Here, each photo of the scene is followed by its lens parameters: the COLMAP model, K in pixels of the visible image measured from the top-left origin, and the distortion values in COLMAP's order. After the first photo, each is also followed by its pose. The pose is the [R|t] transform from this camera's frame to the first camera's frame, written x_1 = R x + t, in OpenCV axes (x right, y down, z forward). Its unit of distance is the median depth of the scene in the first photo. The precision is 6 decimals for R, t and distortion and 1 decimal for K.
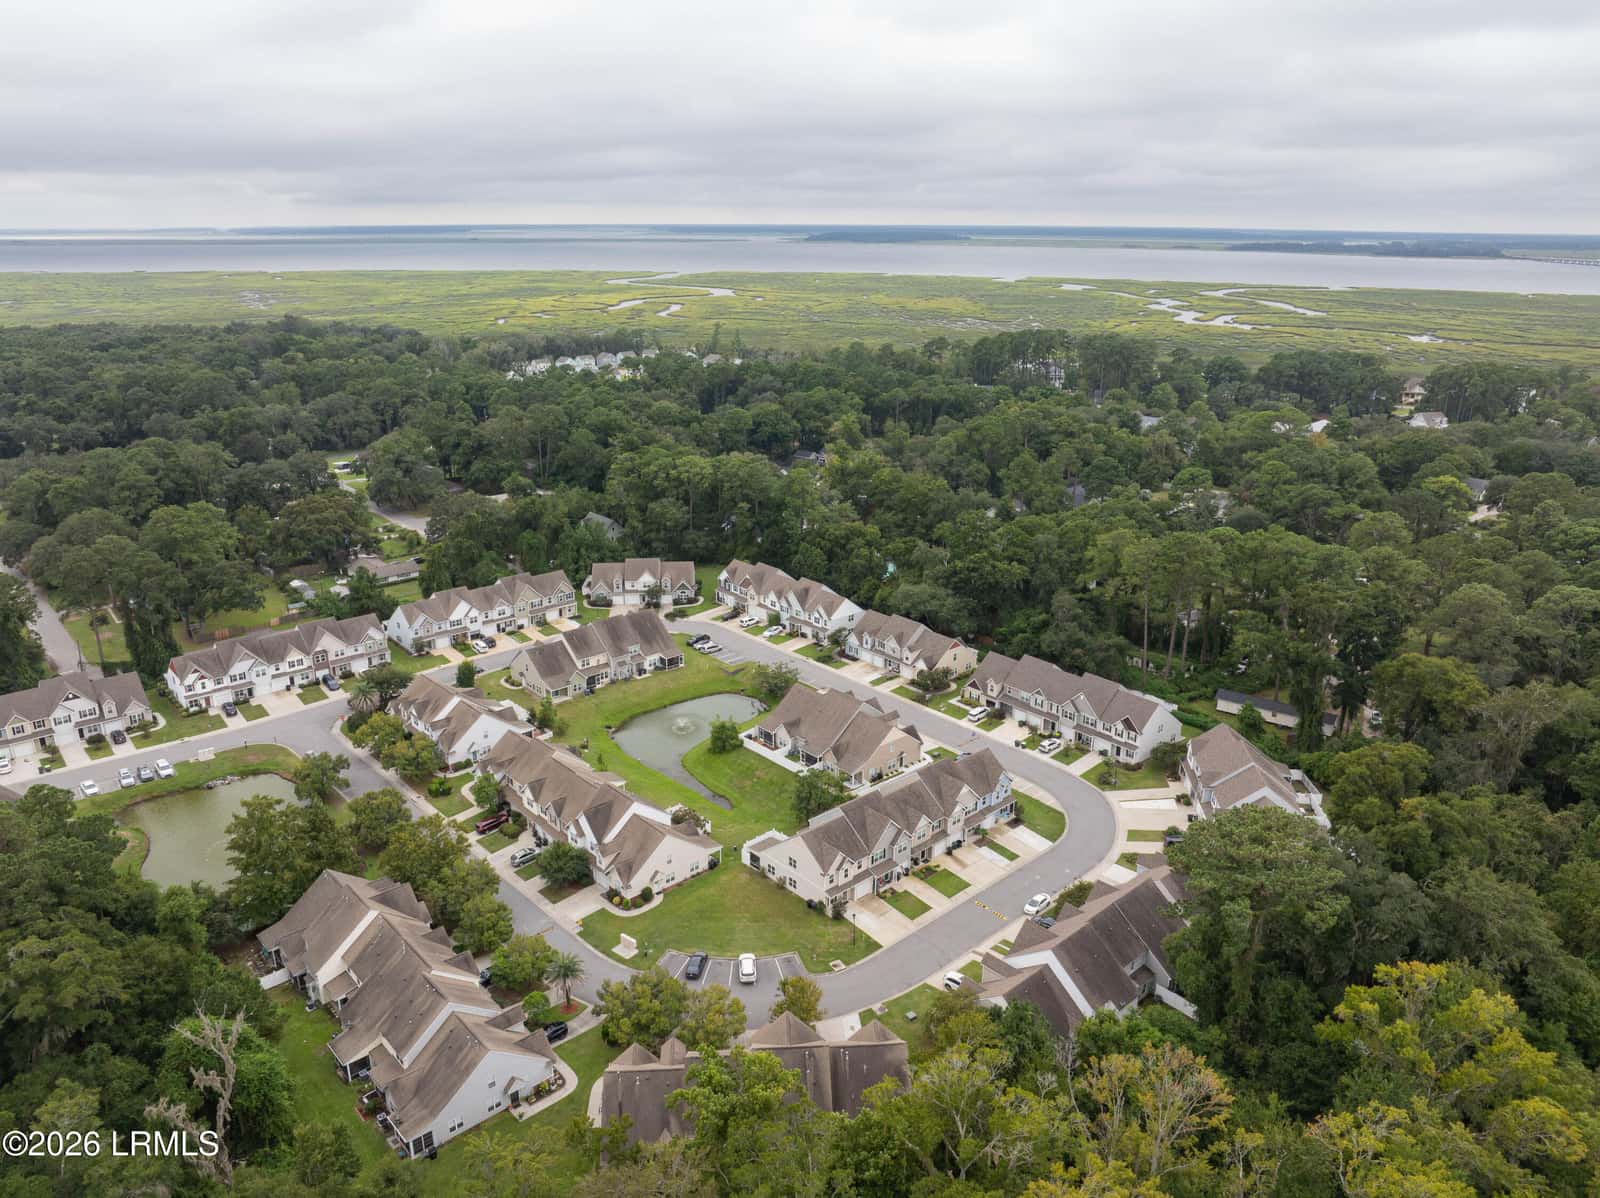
lens RADIAL K [[1121.5, 0, 802.3], [0, 1121.5, 596.7], [0, 0, 1]] dist [-0.033163, -0.009597]
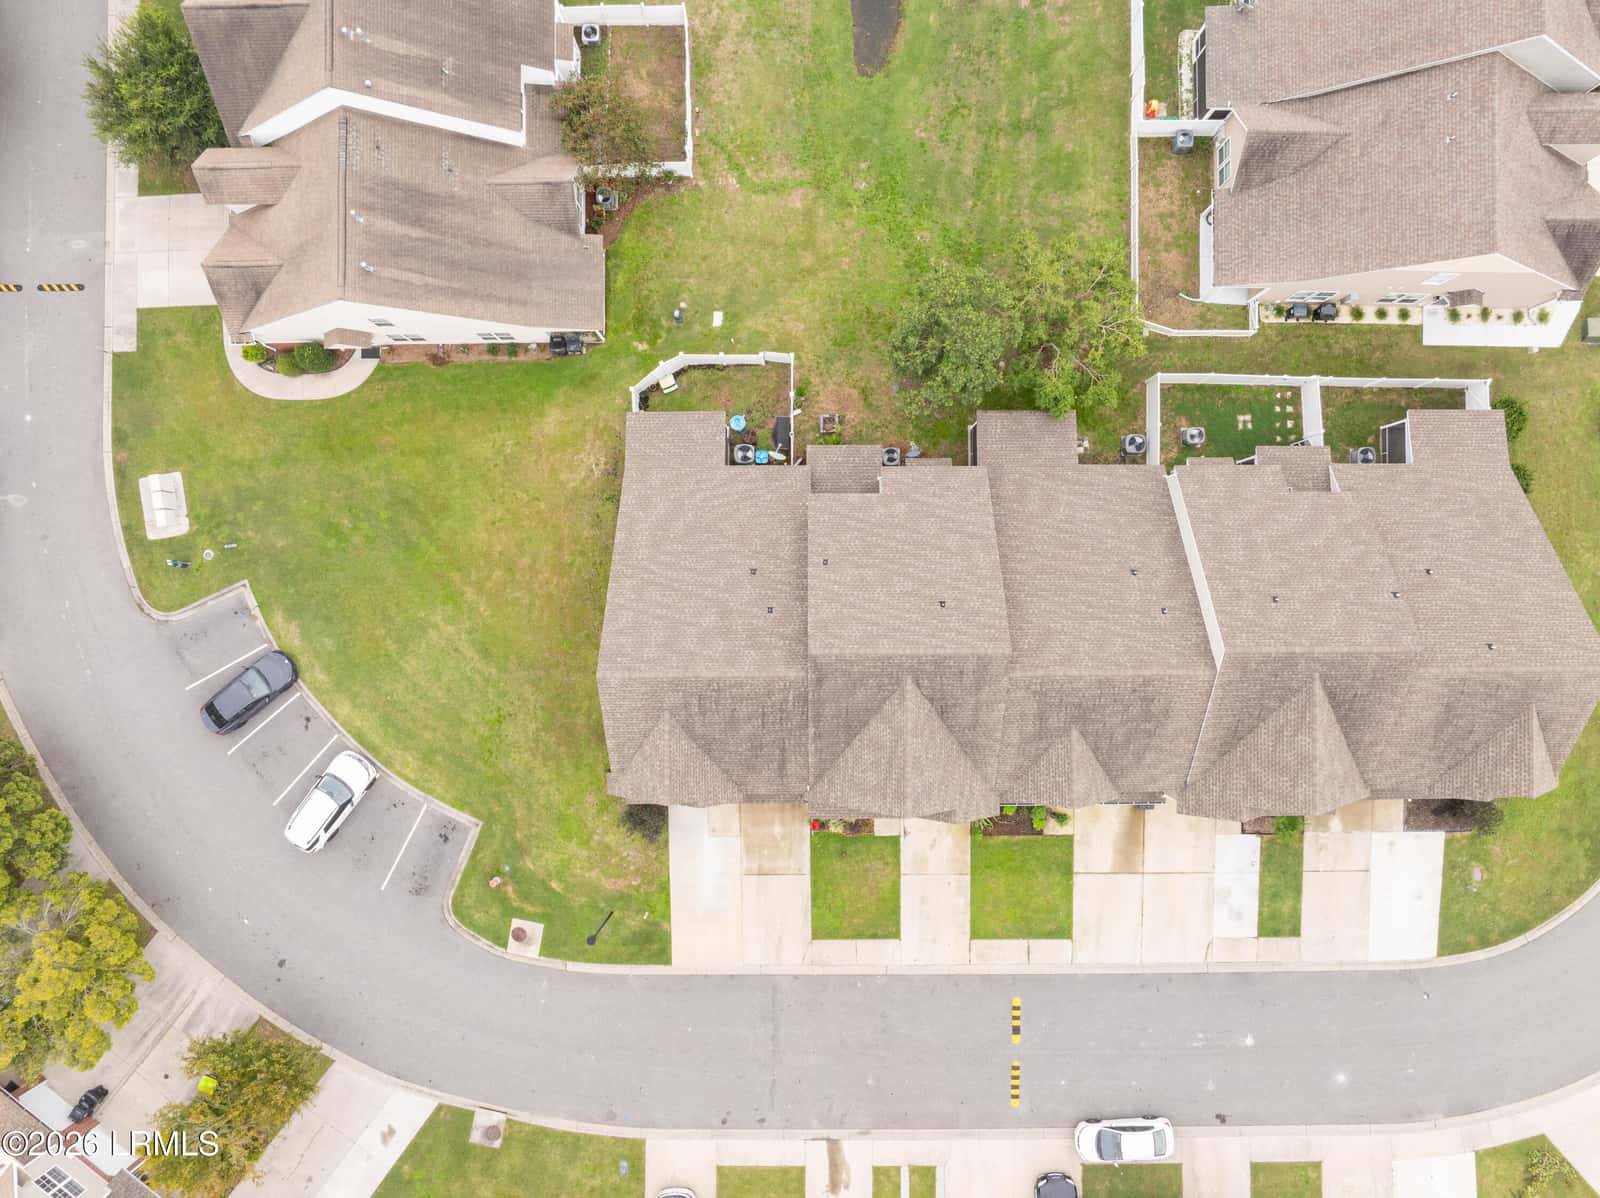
lens RADIAL K [[1121.5, 0, 798.4], [0, 1121.5, 595.1], [0, 0, 1]] dist [-0.033163, -0.009597]
pose [[0.746162, 0.665694, -0.009701, 0.017002], [-0.209488, 0.248593, 0.945683, -0.049908], [0.631947, -0.703601, 0.324945, 0.649615]]
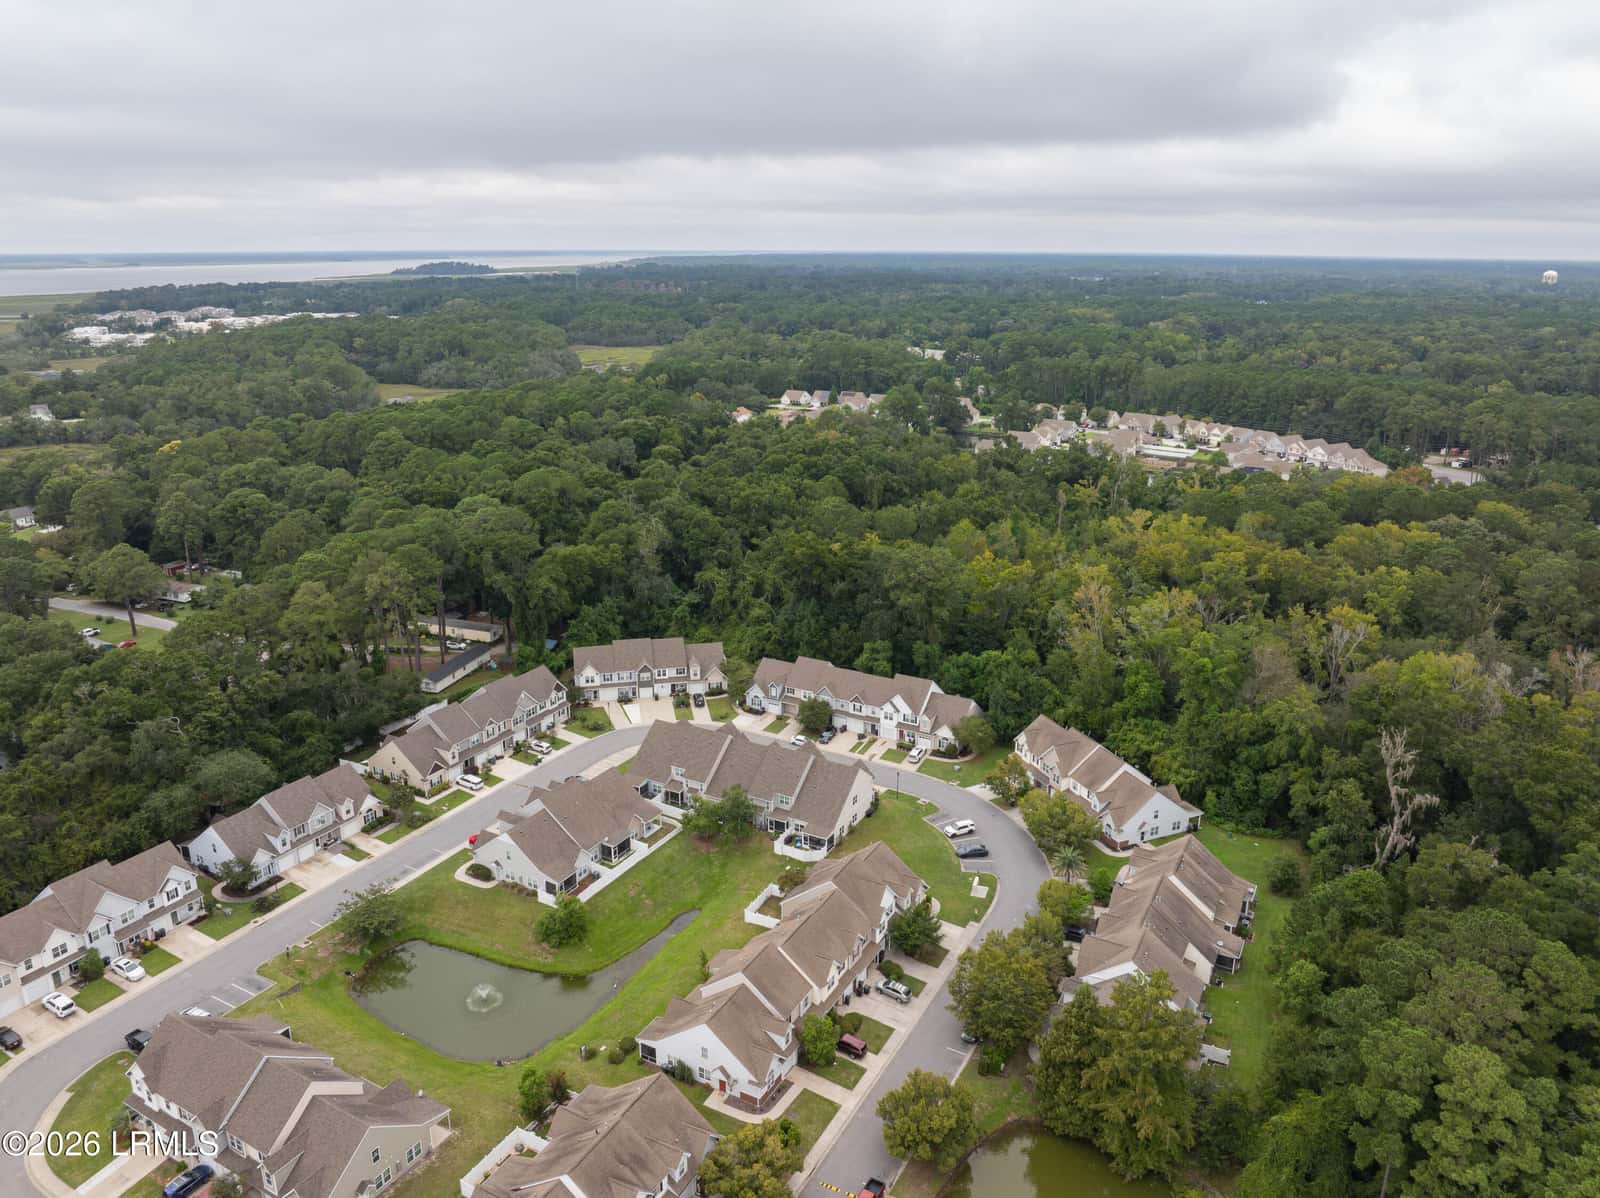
lens RADIAL K [[1121.5, 0, 811.3], [0, 1121.5, 595.9], [0, 0, 1]] dist [-0.033163, -0.009597]
pose [[-0.334081, -0.283756, 0.898817, -0.677313], [0.297189, 0.873252, 0.386147, -0.283244], [-0.894466, 0.396123, -0.207408, 0.830472]]
